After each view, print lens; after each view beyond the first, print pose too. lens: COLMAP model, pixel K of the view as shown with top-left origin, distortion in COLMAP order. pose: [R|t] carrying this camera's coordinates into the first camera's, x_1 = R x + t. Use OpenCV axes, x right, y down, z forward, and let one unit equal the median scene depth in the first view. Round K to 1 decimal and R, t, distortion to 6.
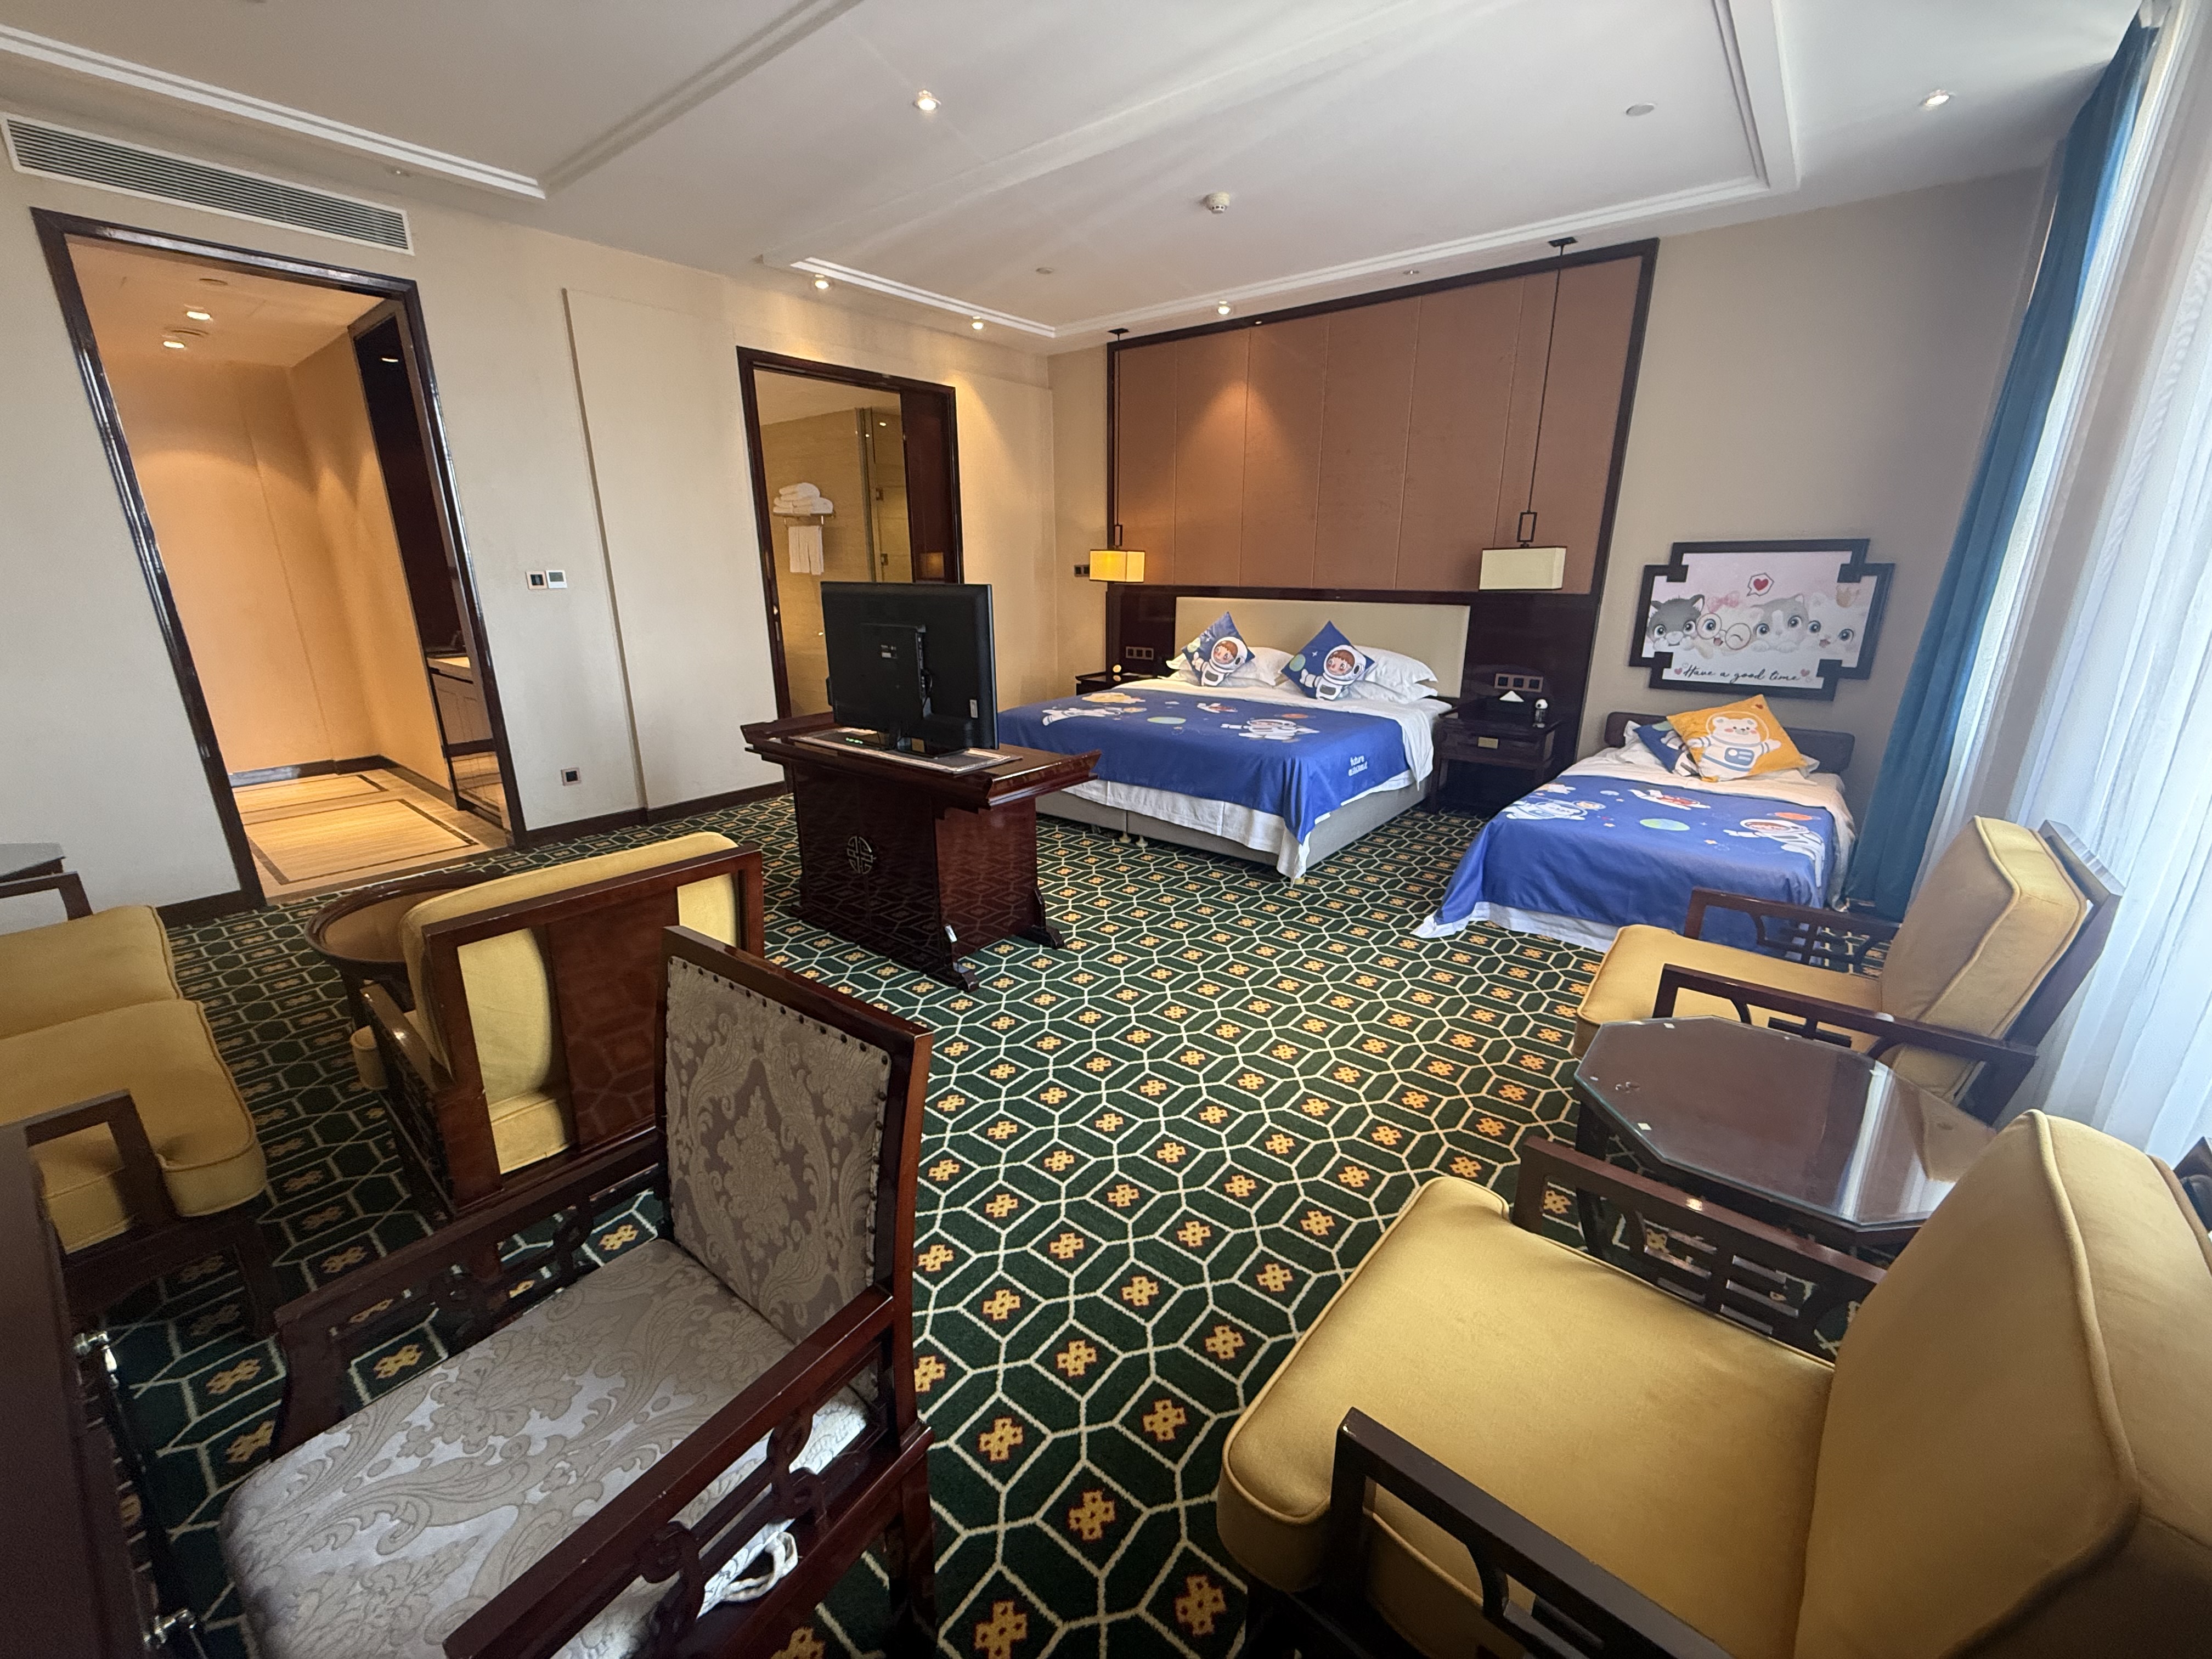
lens RADIAL K [[879.3, 0, 1100.2], [0, 879.3, 824.5], [0, 0, 1]] dist [-0.002650, 0.000145]
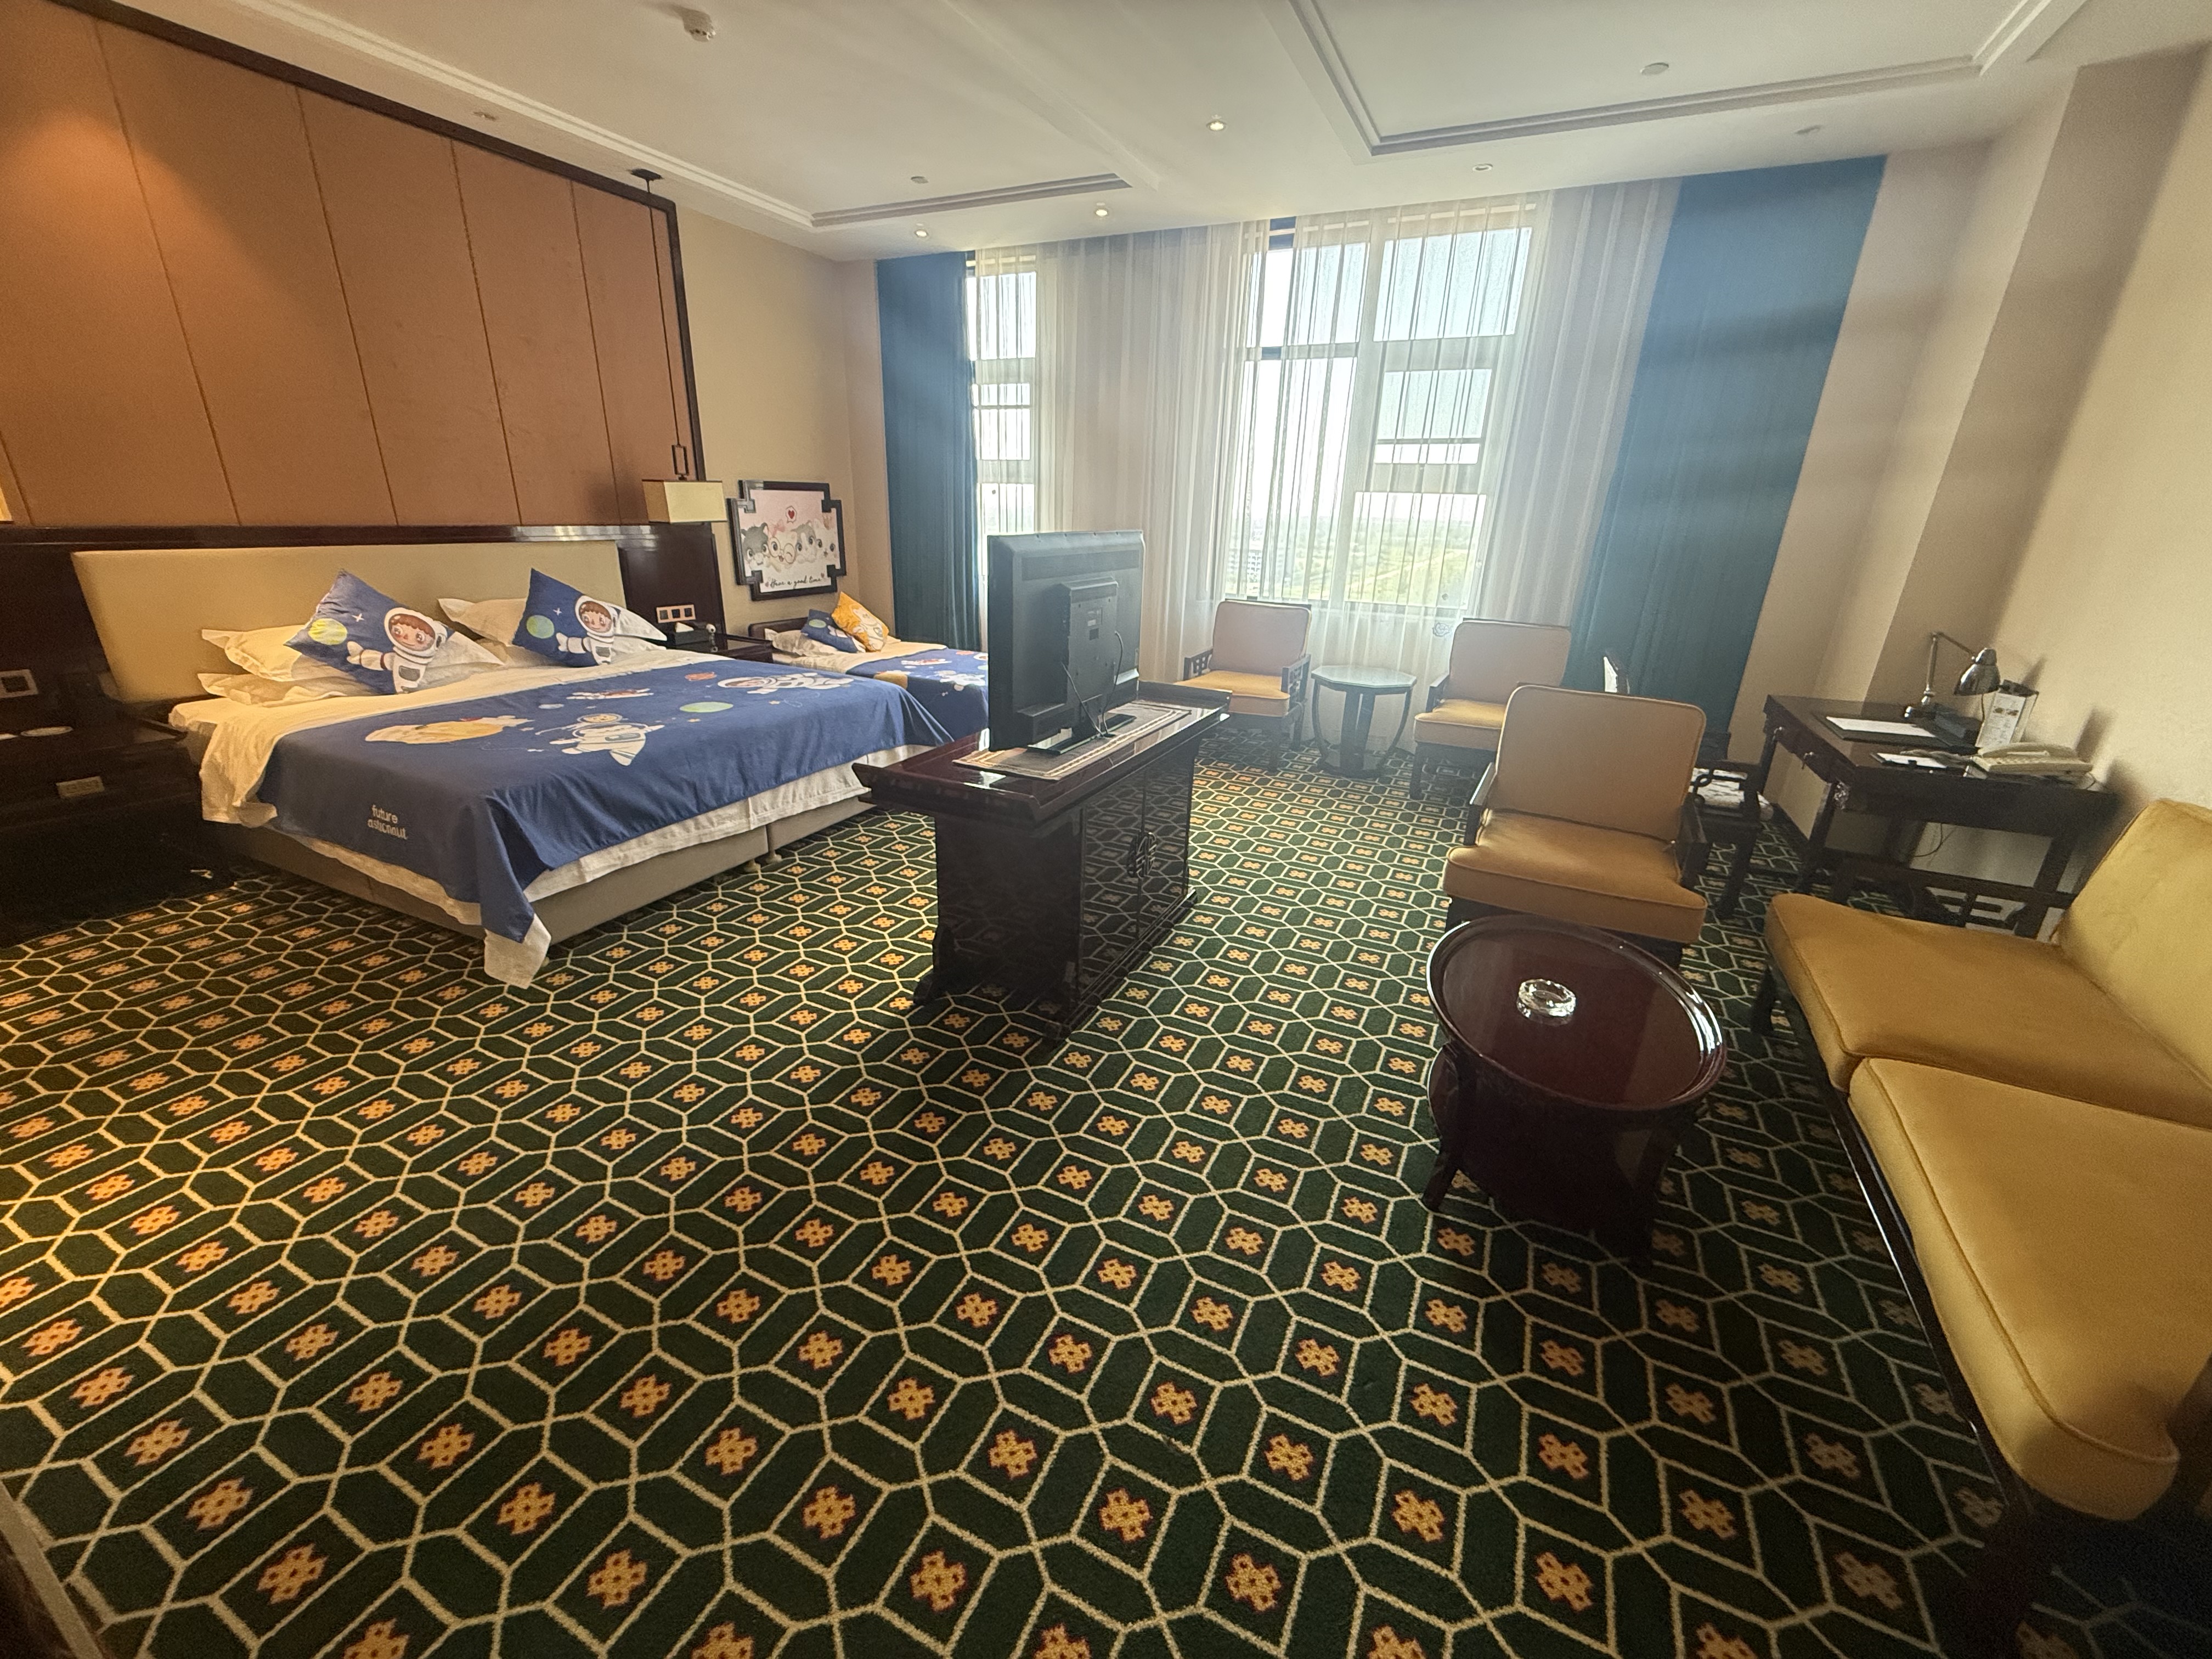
lens RADIAL K [[879.3, 0, 1101.7], [0, 879.3, 832.8], [0, 0, 1]] dist [-0.002650, 0.000145]
pose [[-0.224450, -0.344401, 0.911598, -0.817288], [0.250024, 0.883799, 0.395458, -0.264995], [-0.941865, 0.316681, -0.112260, 0.886824]]
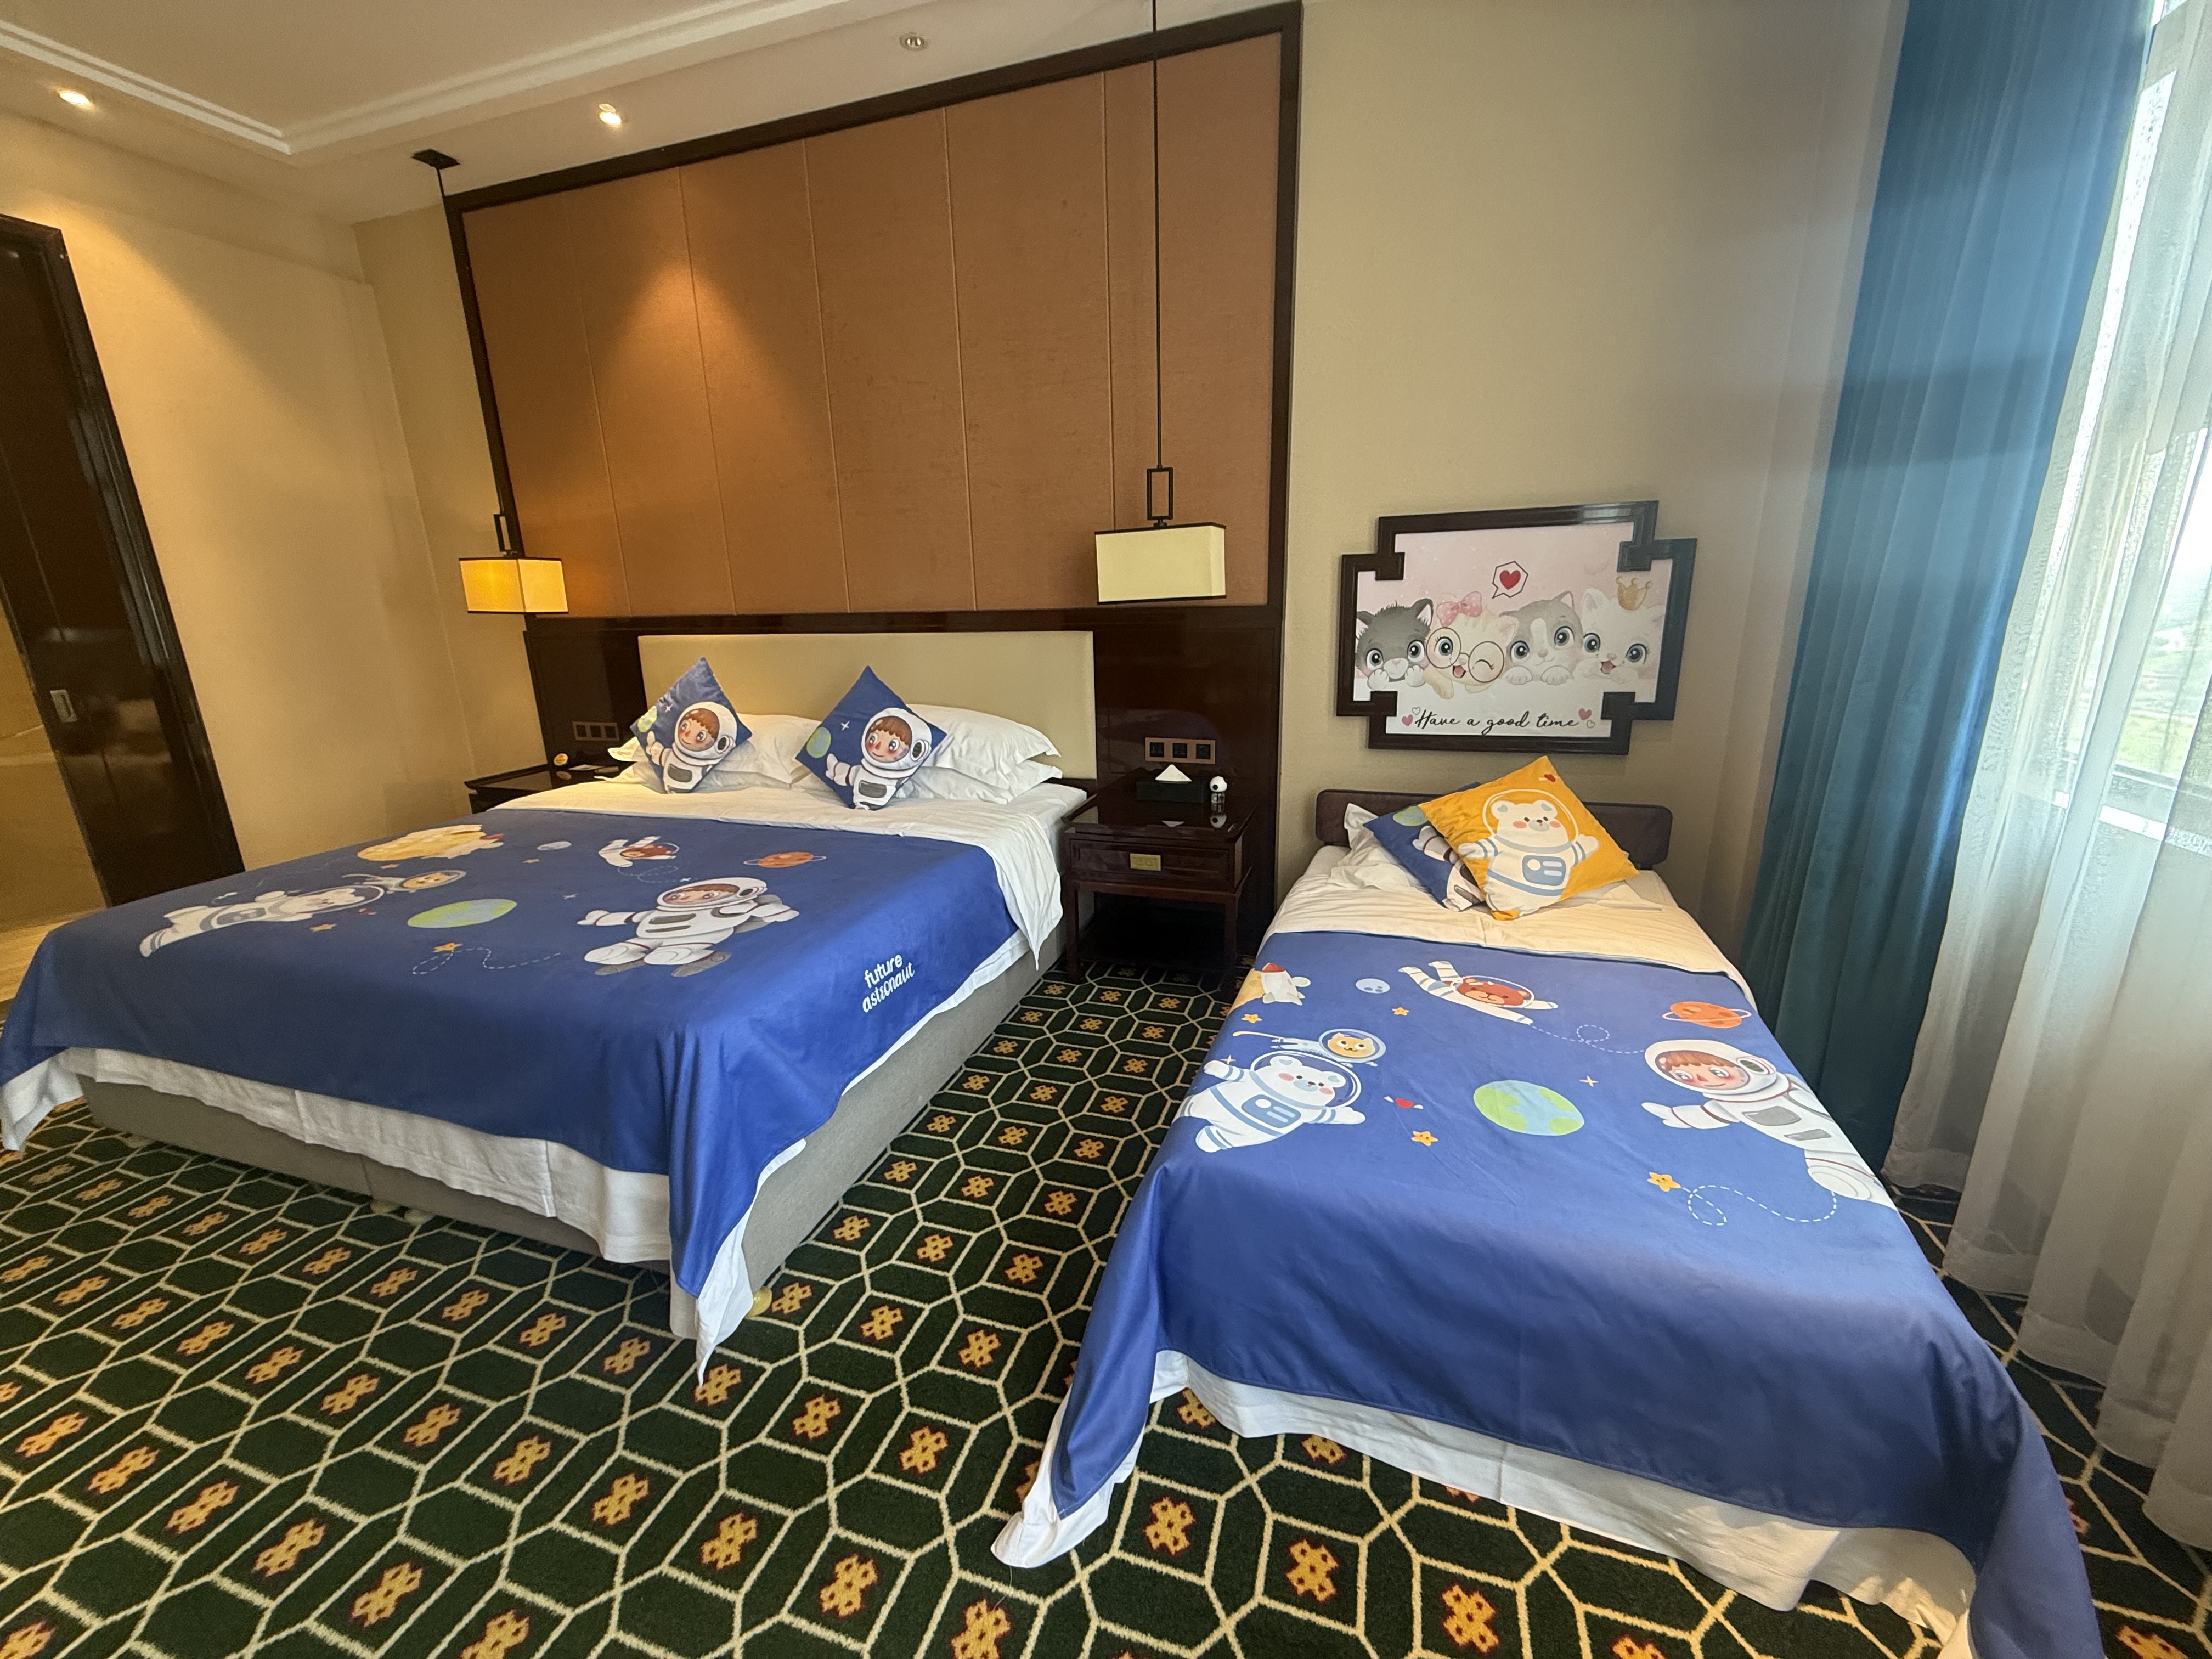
lens RADIAL K [[879.3, 0, 1102.8], [0, 879.3, 826.6], [0, 0, 1]] dist [-0.002650, 0.000145]
pose [[0.935718, -0.110343, 0.335046, 0.257976], [0.122805, 0.992299, -0.016169, -0.127875], [-0.330681, 0.056274, 0.942063, 0.532878]]
